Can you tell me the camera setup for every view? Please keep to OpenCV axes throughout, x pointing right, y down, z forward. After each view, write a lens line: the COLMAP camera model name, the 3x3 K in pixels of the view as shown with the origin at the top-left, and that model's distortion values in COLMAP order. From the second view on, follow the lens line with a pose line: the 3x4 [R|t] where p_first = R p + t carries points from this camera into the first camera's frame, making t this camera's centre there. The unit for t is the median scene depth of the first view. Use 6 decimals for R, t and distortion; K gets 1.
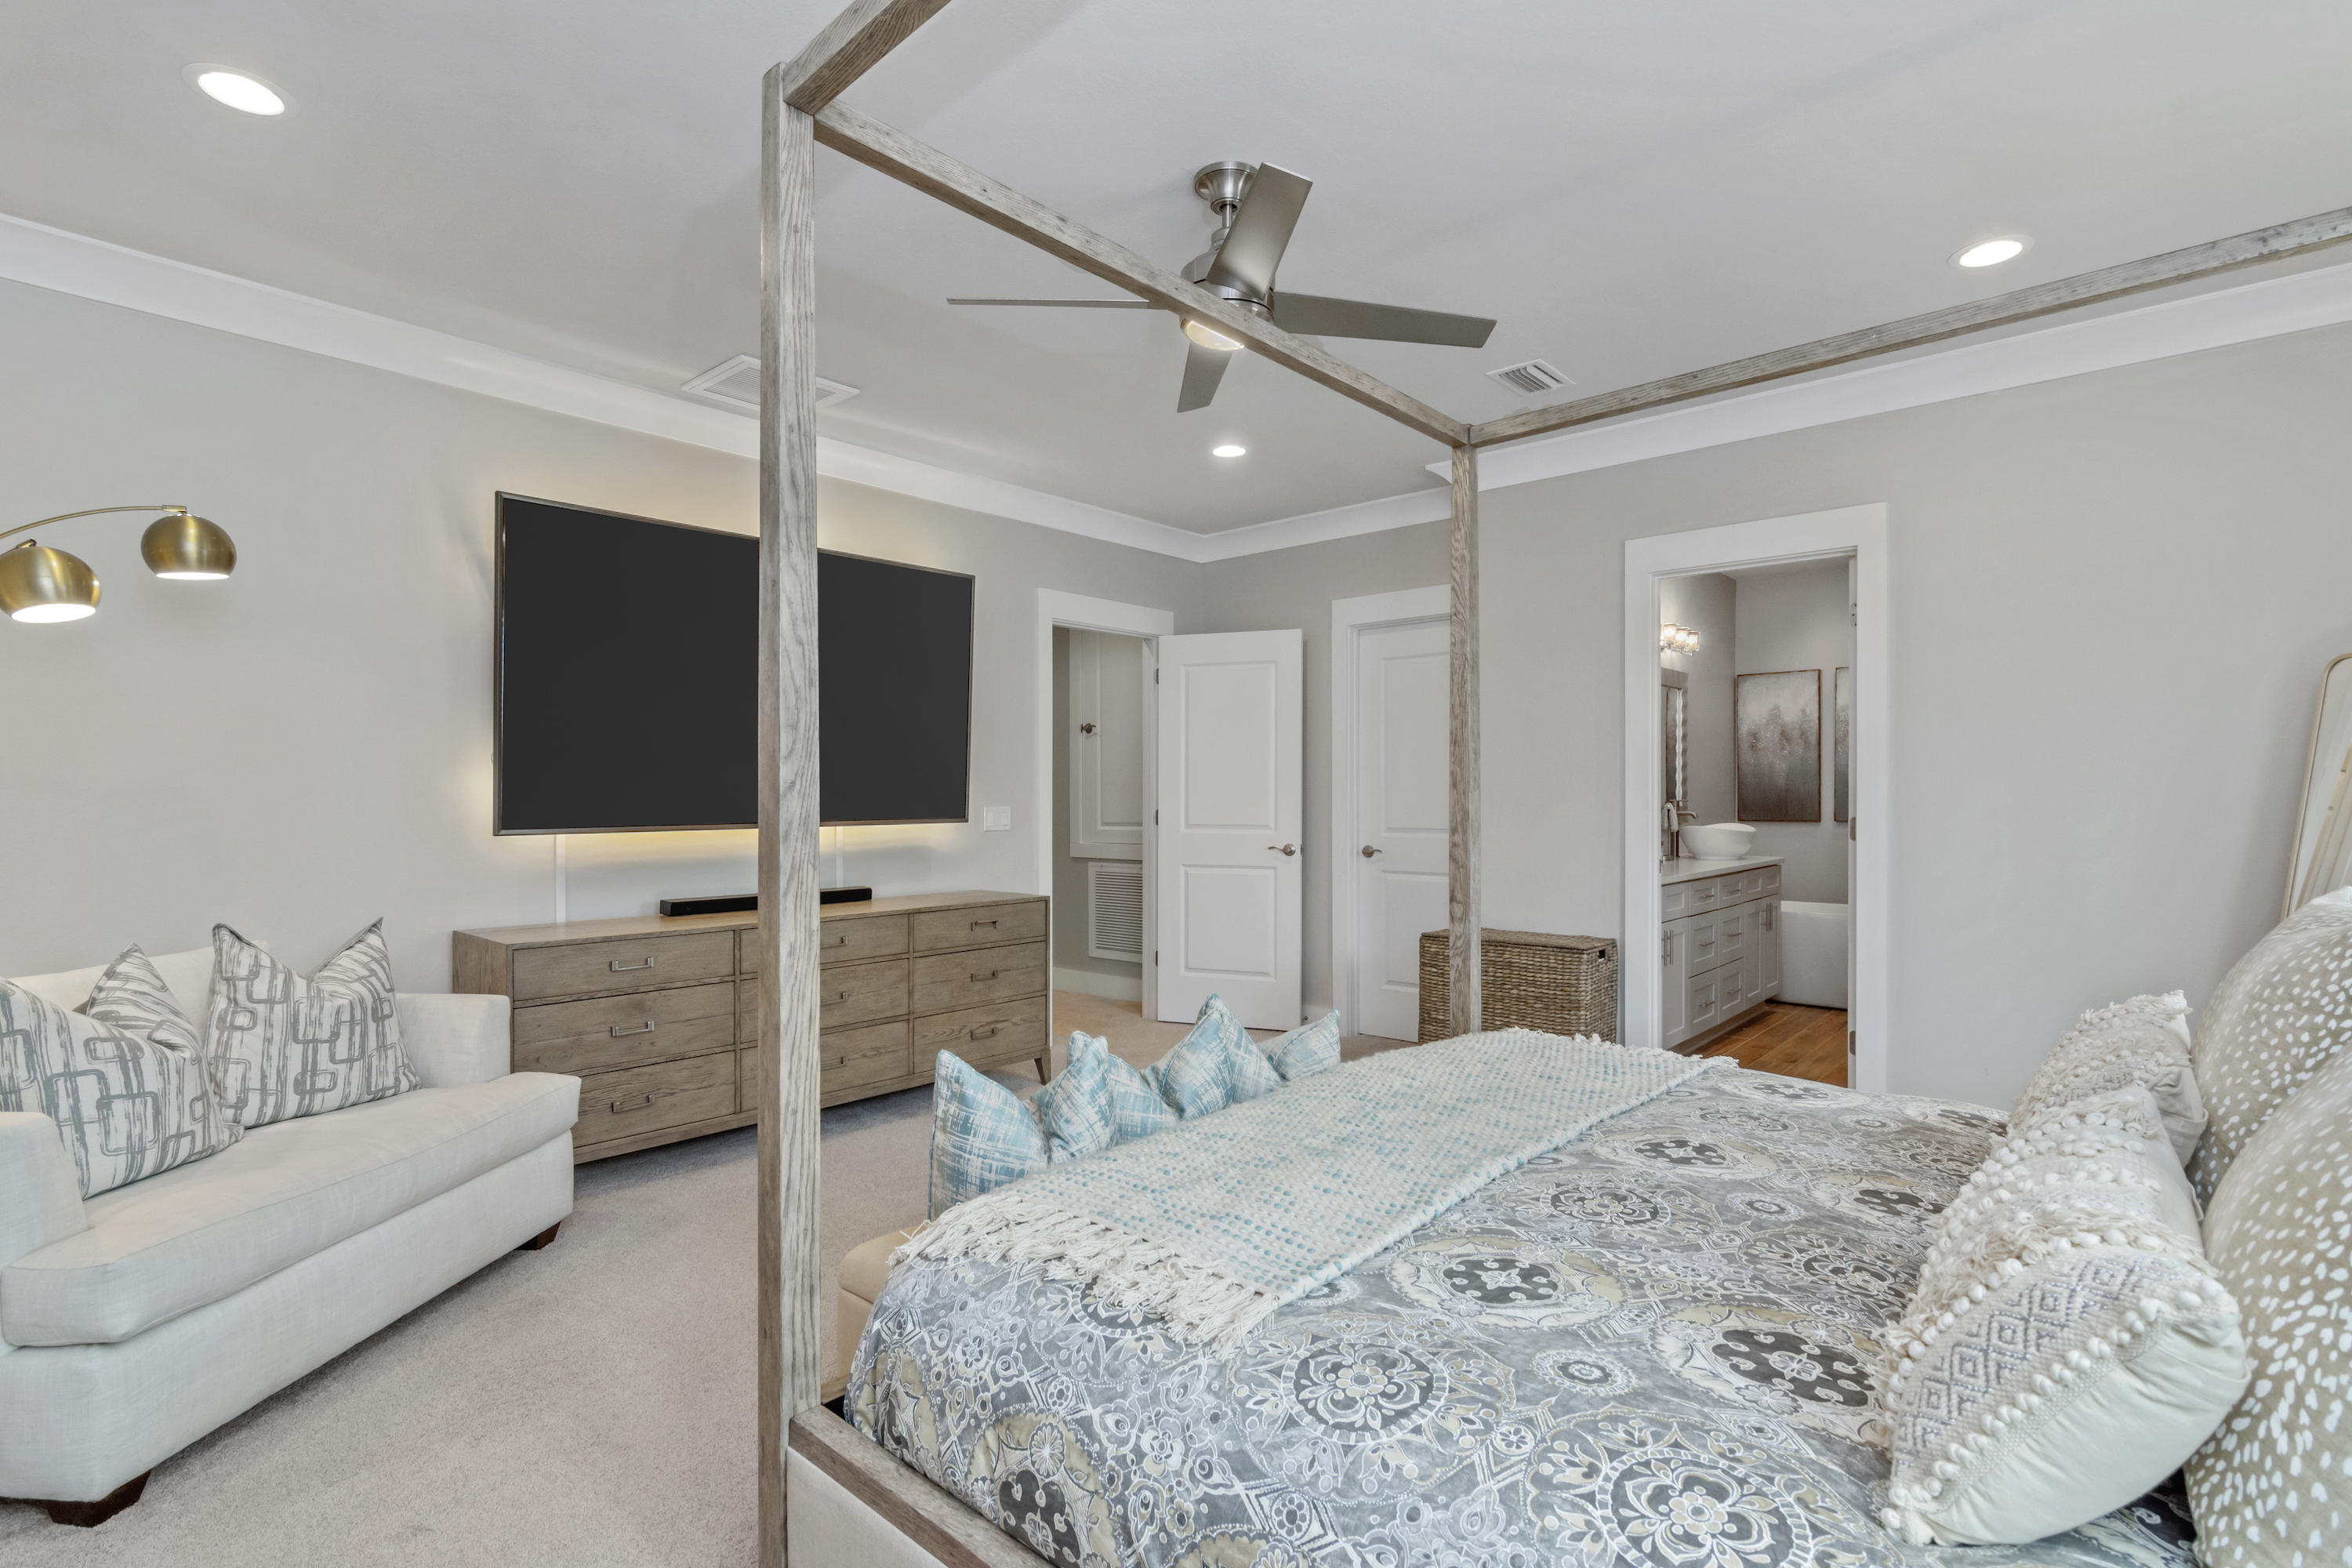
lens RADIAL K [[1129.8, 0, 1167.7], [0, 1129.8, 789.8], [0, 0, 1]] dist [-0.007807, 0.003049]
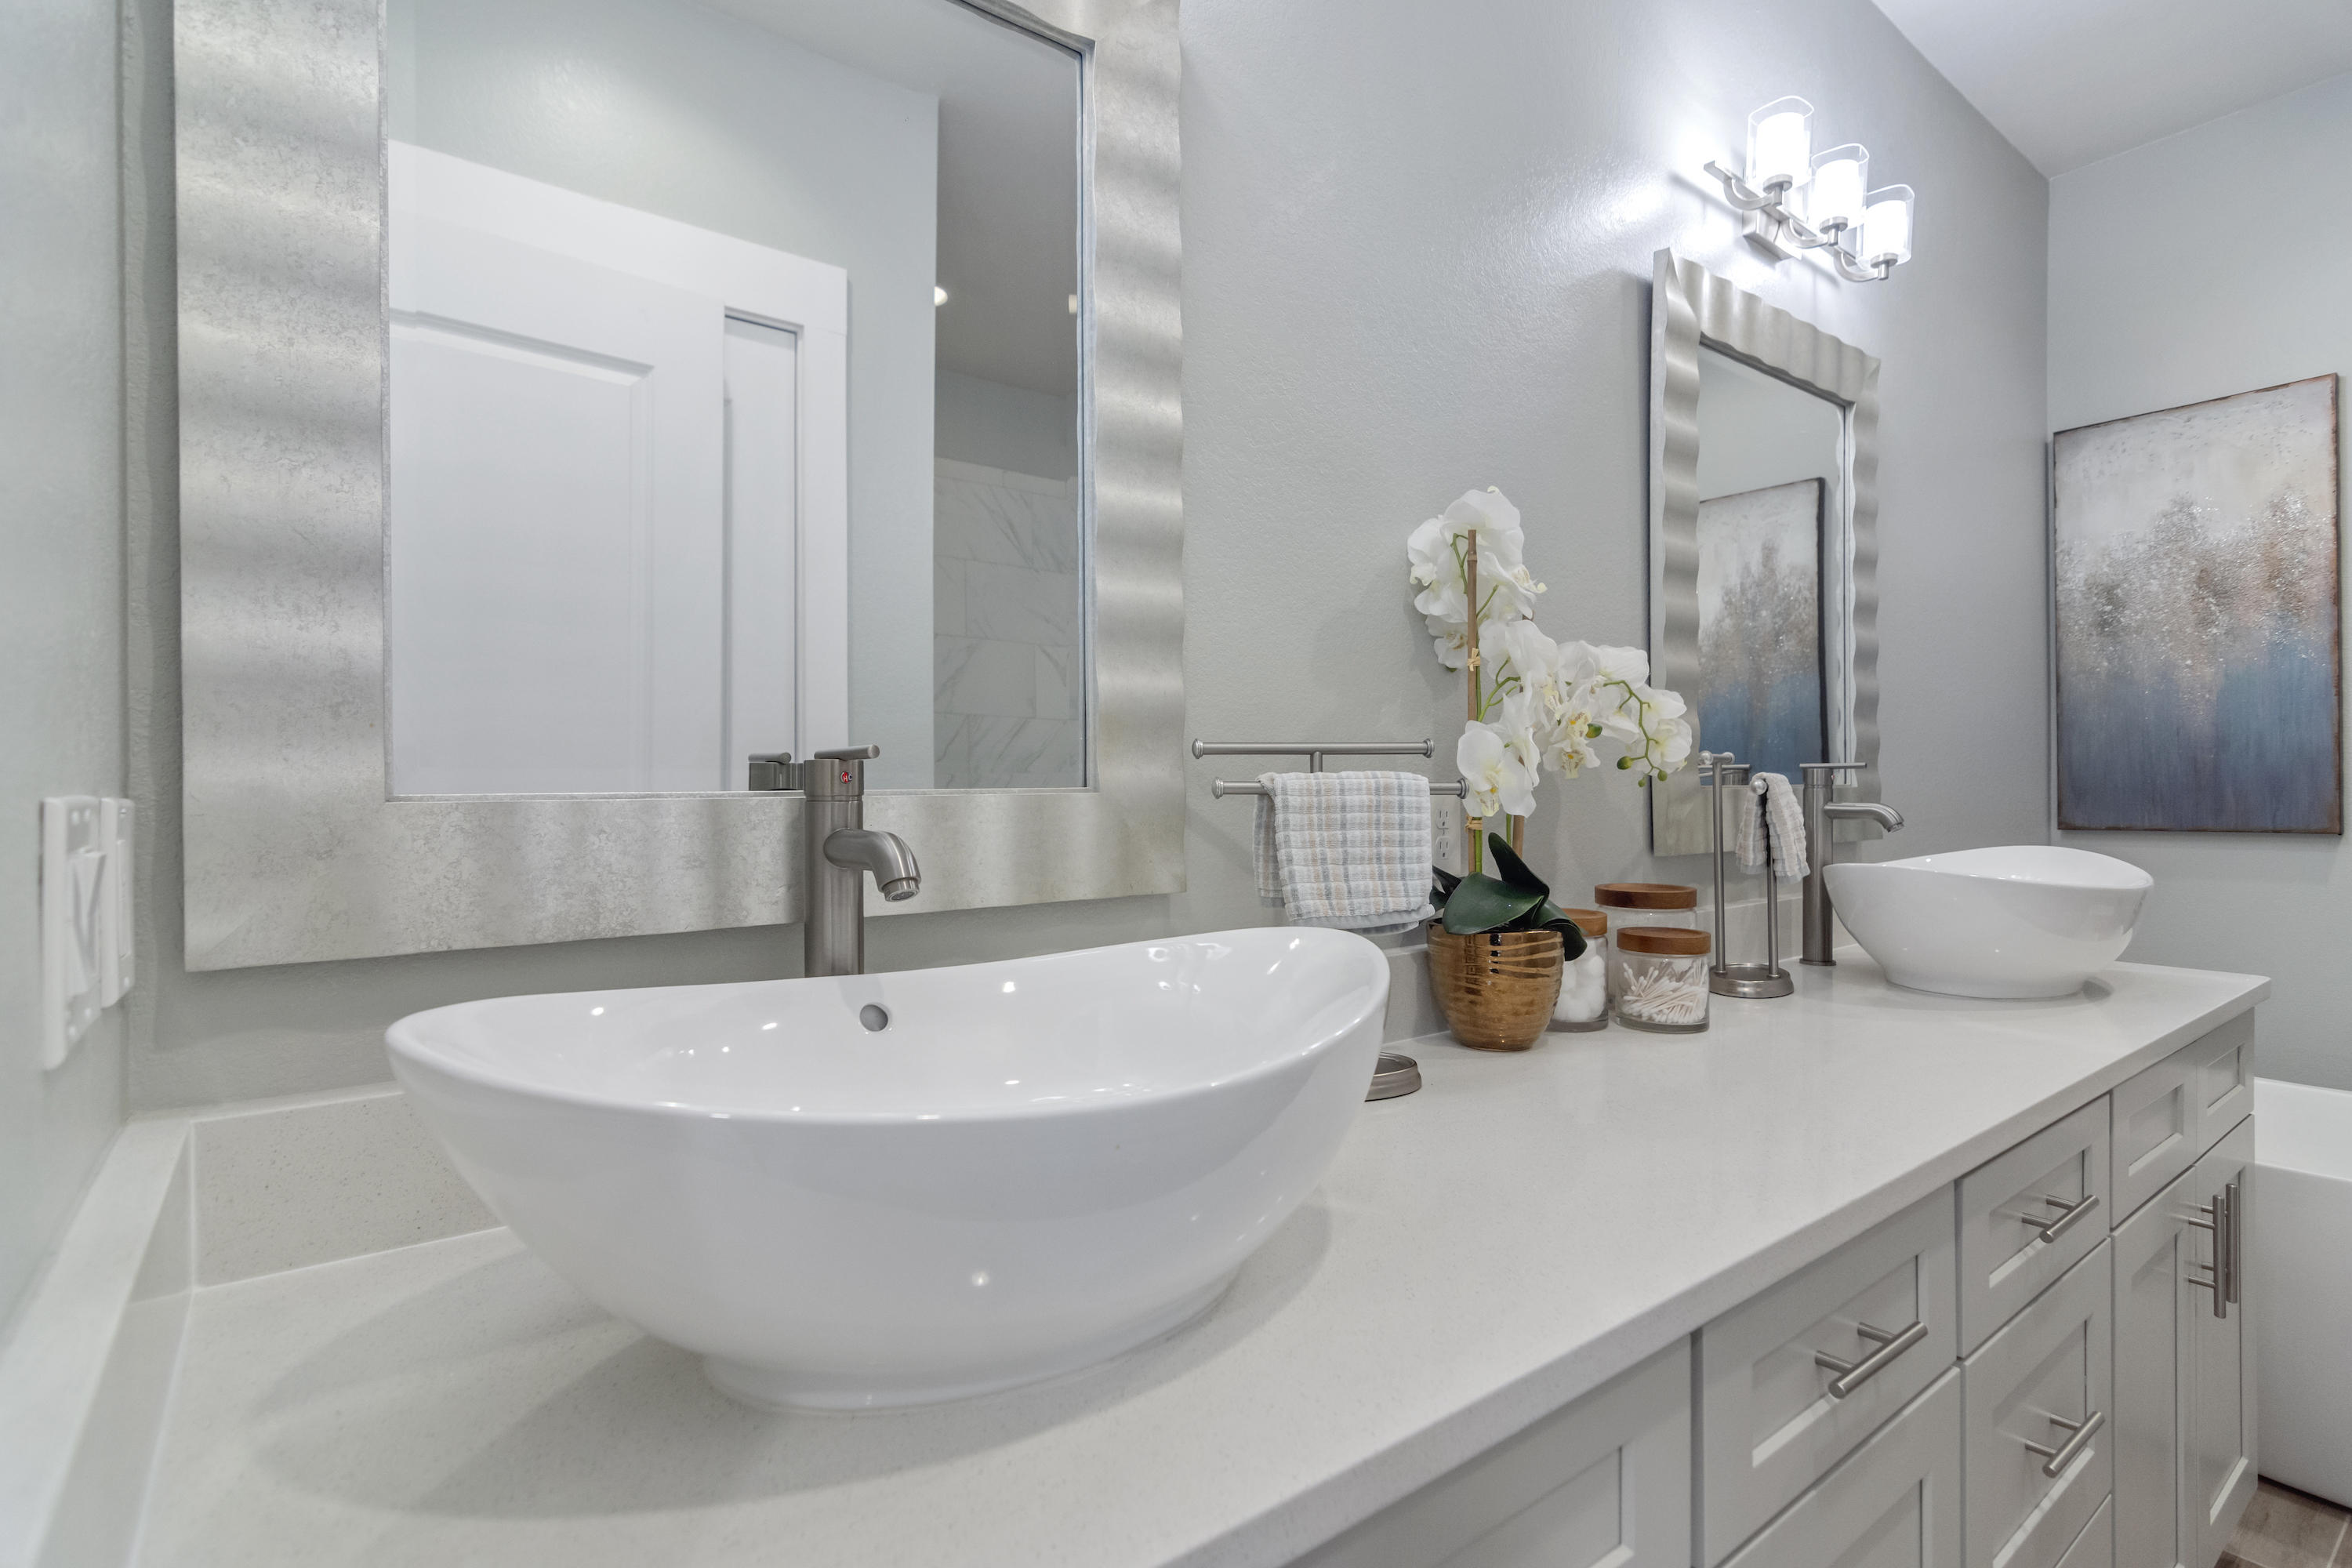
lens RADIAL K [[1129.8, 0, 1157.2], [0, 1129.8, 778.8], [0, 0, 1]] dist [-0.007807, 0.003049]
pose [[0.981349, -0.005998, -0.192142, 0.295342], [0.005935, 0.999982, -0.000903, 0.009930], [0.192144, -0.000255, 0.981367, 0.598376]]
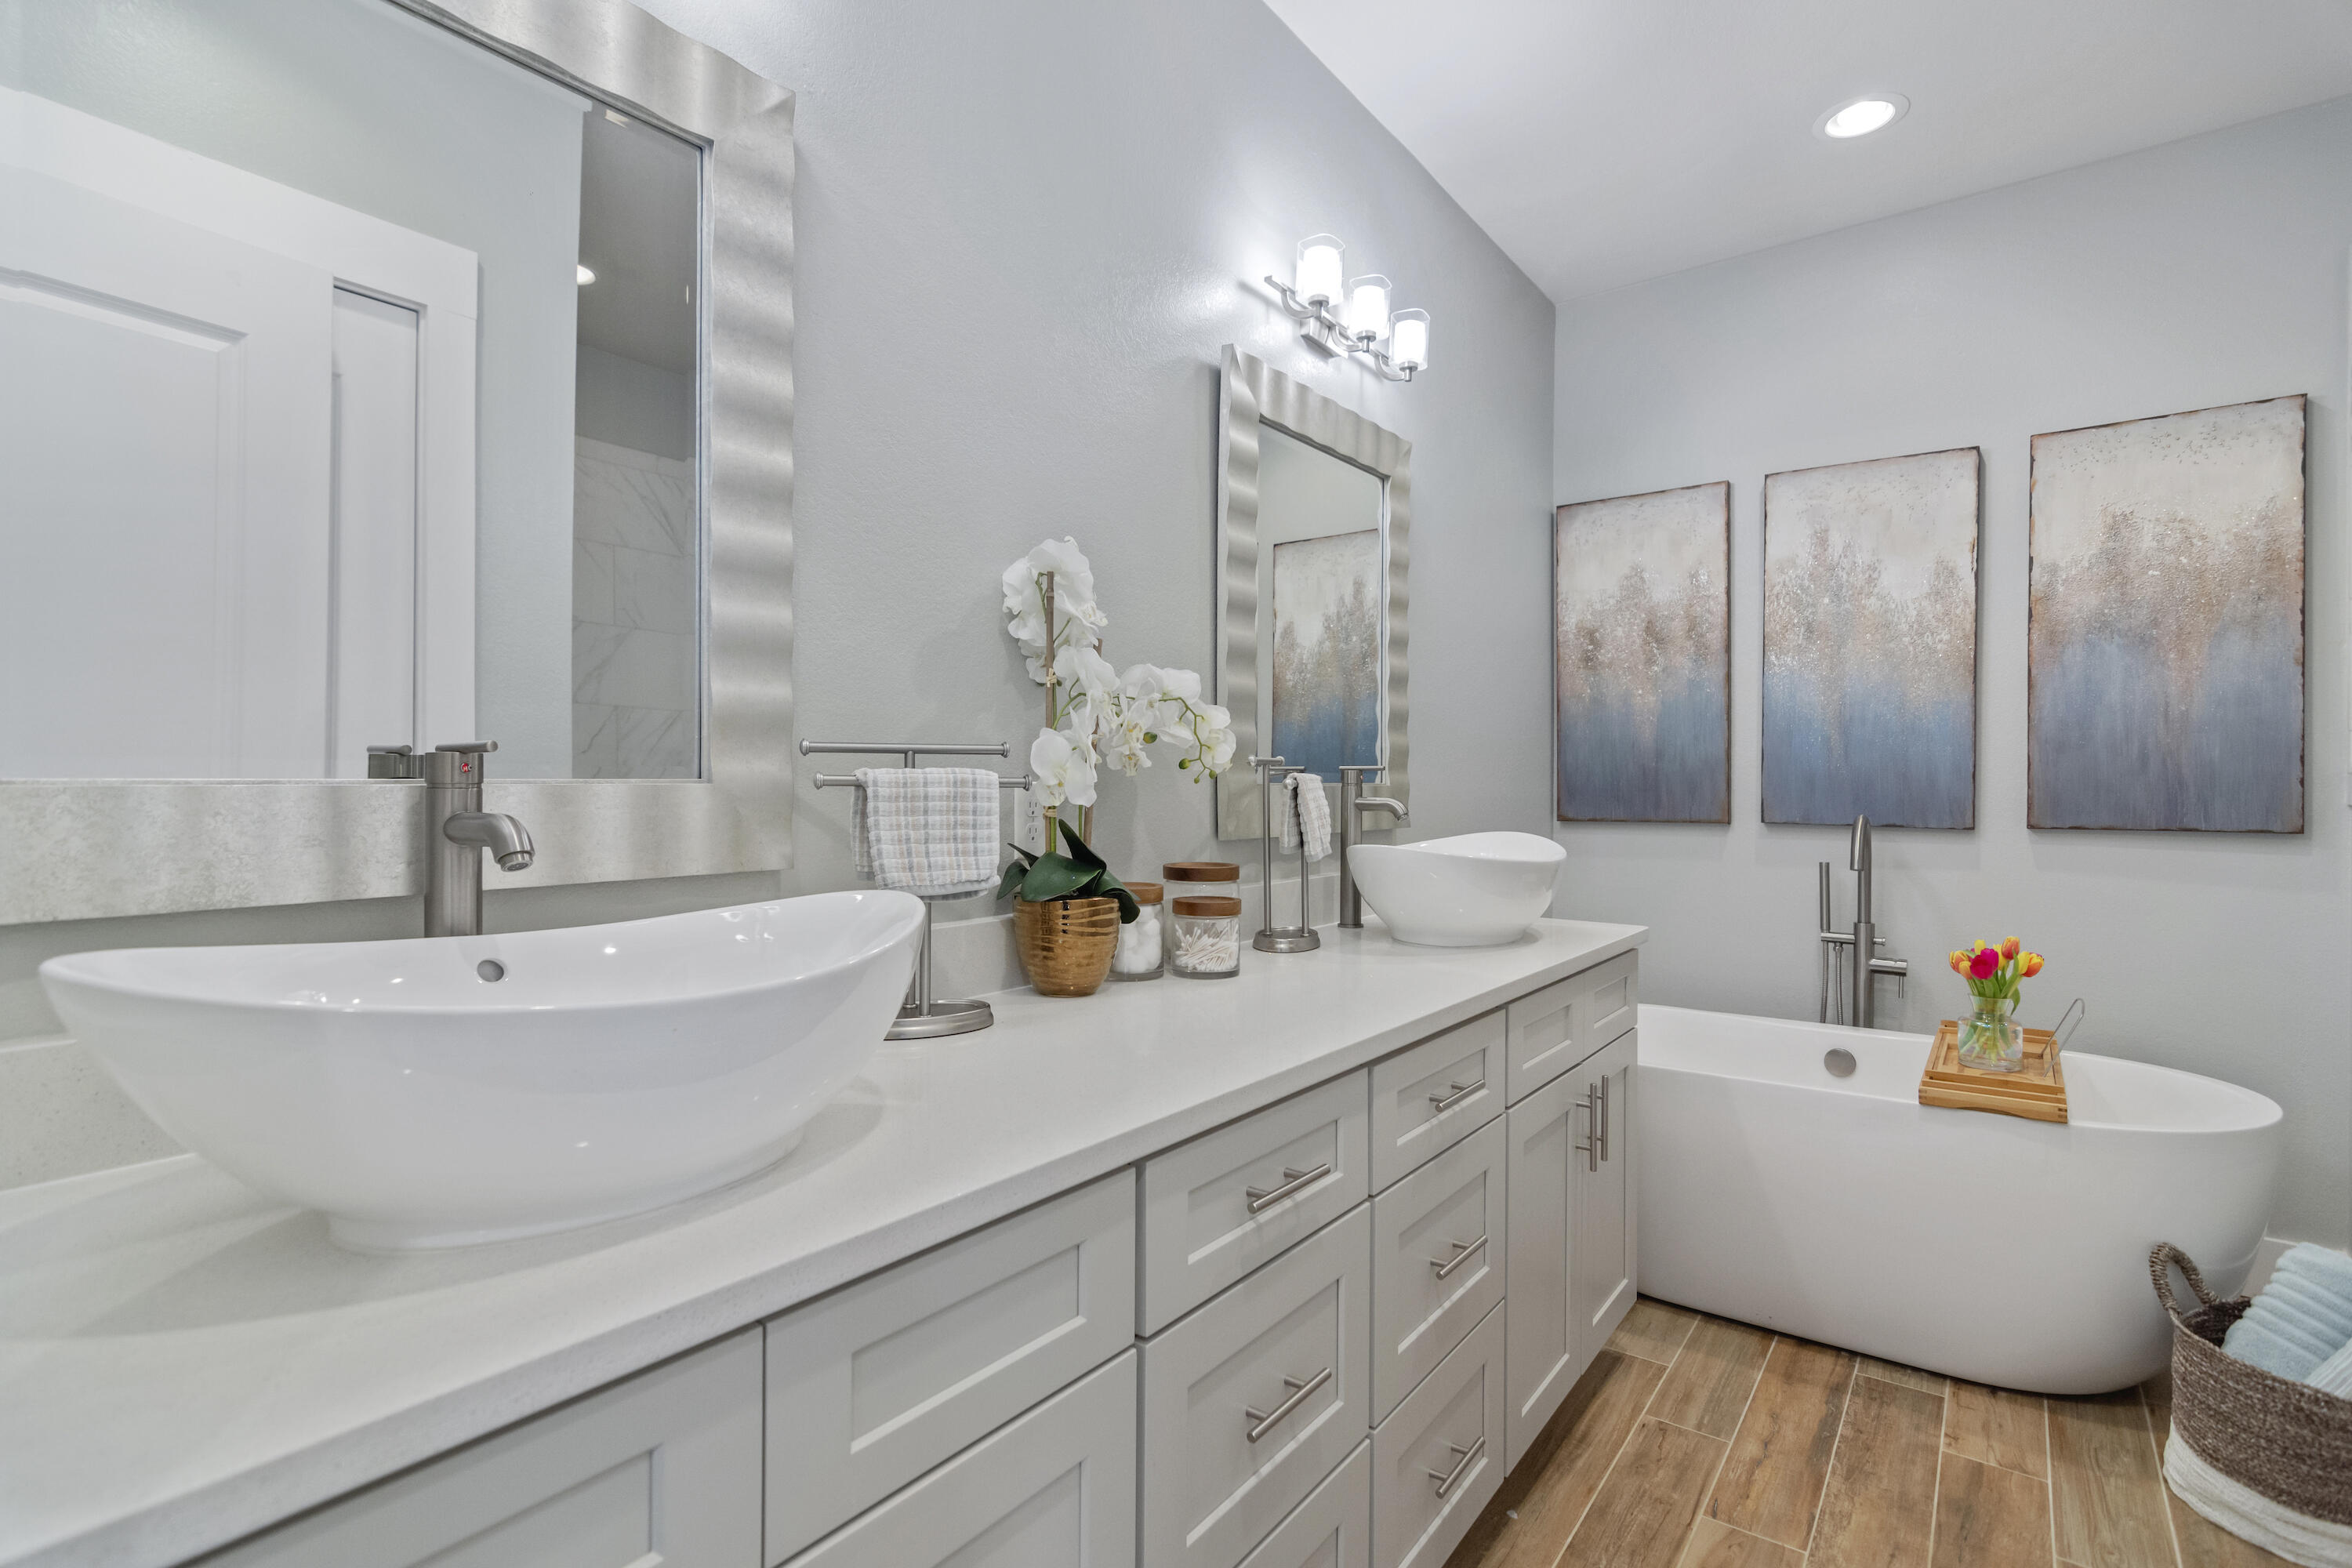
lens RADIAL K [[1129.8, 0, 1167.8], [0, 1129.8, 780.2], [0, 0, 1]] dist [-0.007807, 0.003049]
pose [[0.996130, 0.003673, 0.087814, 0.313013], [-0.003995, 0.999986, 0.003493, 0.010172], [-0.087800, -0.003830, 0.996131, 0.565285]]
